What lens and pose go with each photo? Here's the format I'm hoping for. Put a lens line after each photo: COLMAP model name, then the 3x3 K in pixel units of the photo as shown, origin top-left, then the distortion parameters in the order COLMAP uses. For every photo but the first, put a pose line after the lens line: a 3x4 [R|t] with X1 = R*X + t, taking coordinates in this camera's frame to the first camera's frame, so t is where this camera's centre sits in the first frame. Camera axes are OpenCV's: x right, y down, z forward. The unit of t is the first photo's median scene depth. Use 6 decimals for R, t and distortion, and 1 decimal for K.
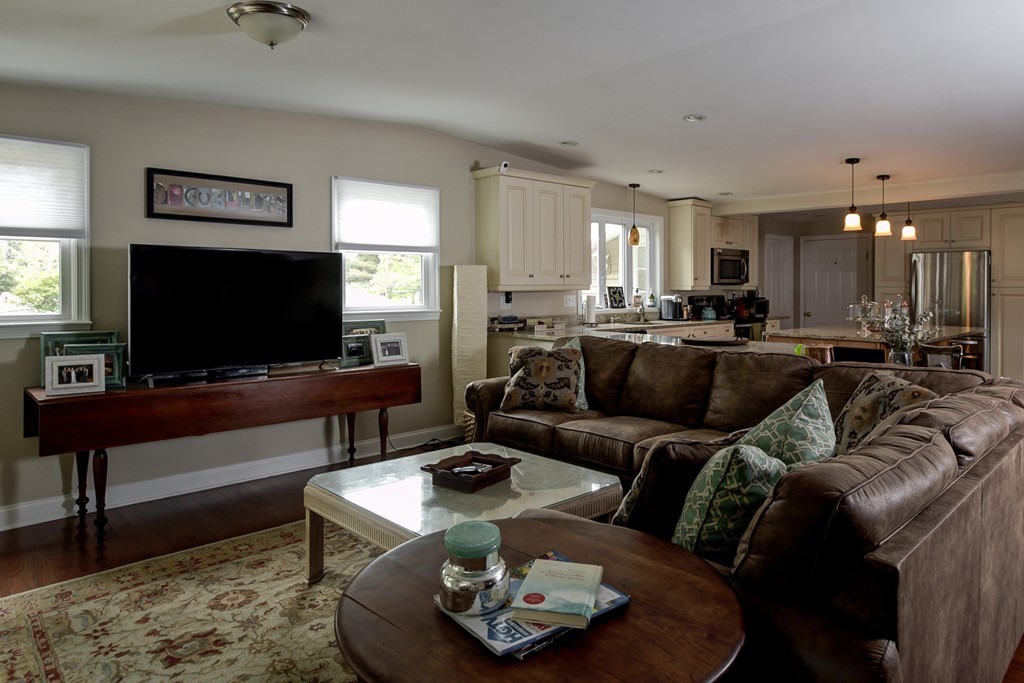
lens RADIAL K [[660.3, 0, 536.5], [0, 660.3, 298.9], [0, 0, 1]] dist [0.000088, 0.003053]
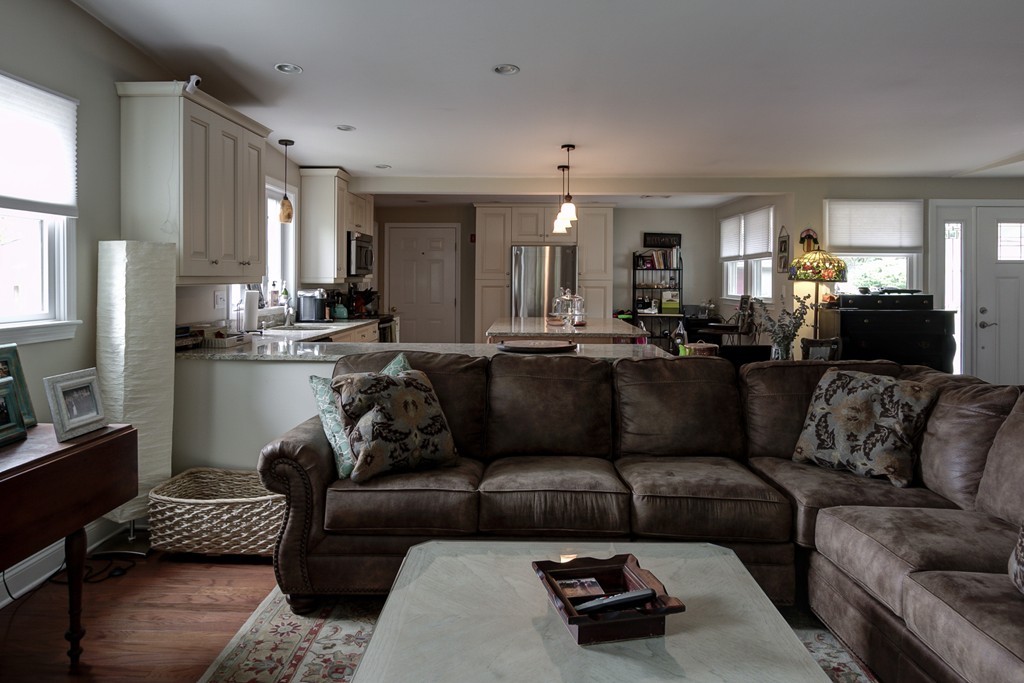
lens RADIAL K [[738.7, 0, 510.2], [0, 738.7, 279.2], [0, 0, 1]] dist [0.008746, 0.012912]
pose [[0.718720, 0.001205, 0.695298, -0.240899], [0.010481, 0.999866, -0.012567, -0.005144], [-0.695220, 0.016319, 0.718611, 0.228949]]
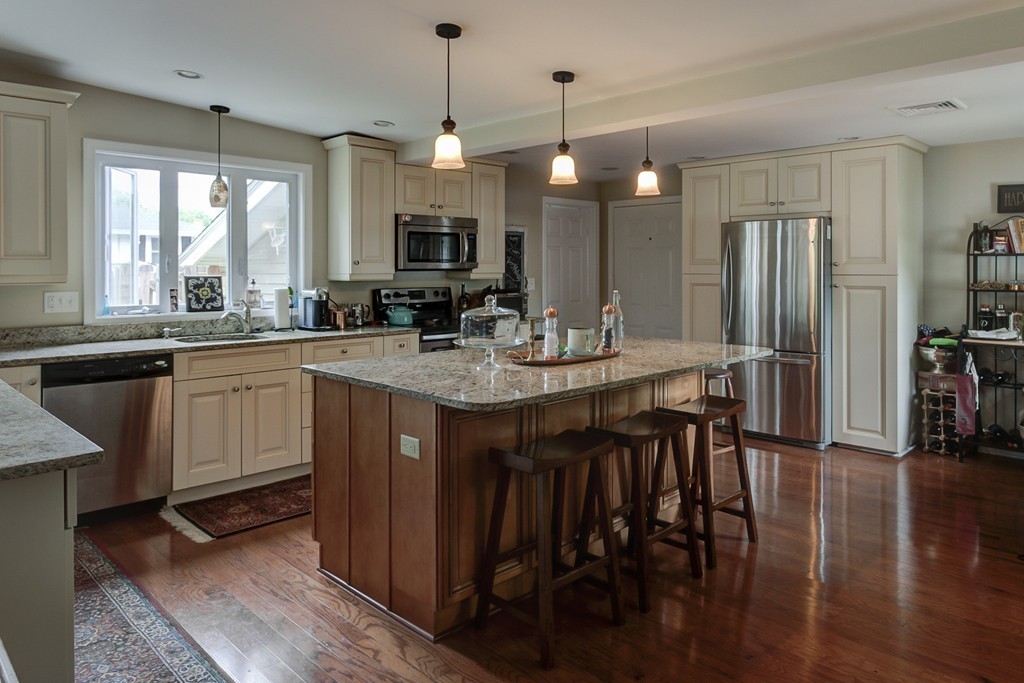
lens RADIAL K [[693.0, 0, 518.6], [0, 693.0, 270.7], [0, 0, 1]] dist [-0.000347, 0.008296]
pose [[0.999993, -0.002584, 0.002850, 0.413700], [0.002627, 0.999885, -0.014941, -0.013271], [-0.002811, 0.014948, 0.999884, 0.361613]]
